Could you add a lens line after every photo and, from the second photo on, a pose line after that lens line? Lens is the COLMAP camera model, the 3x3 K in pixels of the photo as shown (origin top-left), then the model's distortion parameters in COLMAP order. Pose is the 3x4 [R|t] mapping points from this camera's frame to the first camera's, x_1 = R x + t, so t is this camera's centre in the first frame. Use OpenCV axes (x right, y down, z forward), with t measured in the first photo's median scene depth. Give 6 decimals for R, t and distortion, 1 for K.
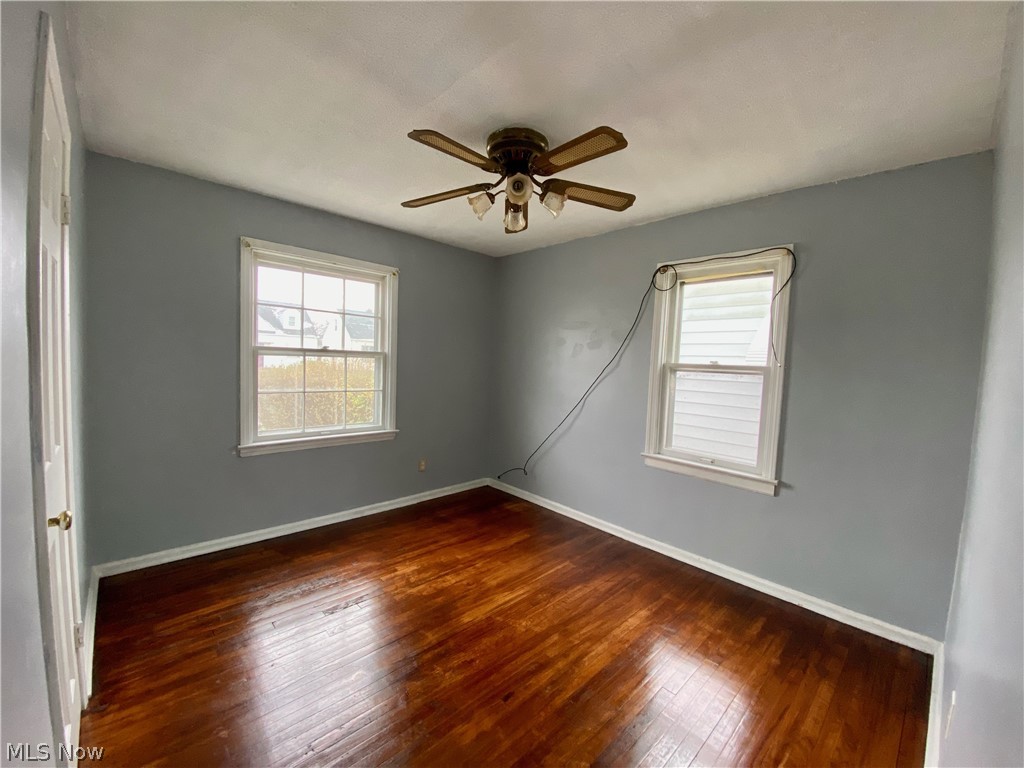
lens RADIAL K [[421.4, 0, 512.0], [0, 421.4, 384.0], [0, 0, 1]] dist [0.002047, 0.000021]
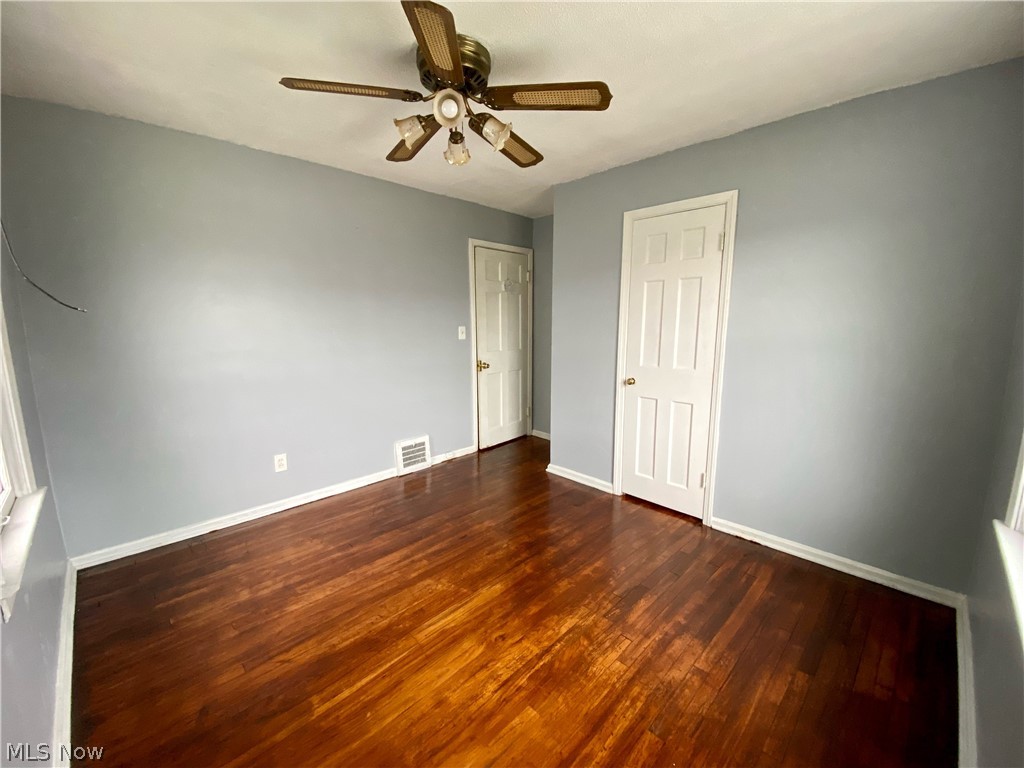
lens RADIAL K [[421.4, 0, 512.0], [0, 421.4, 384.0], [0, 0, 1]] dist [0.002047, 0.000021]
pose [[-0.999121, -0.032370, -0.026622, -0.089522], [-0.037288, 0.976552, 0.212027, -0.098318], [0.019135, 0.212834, -0.976901, 1.672455]]
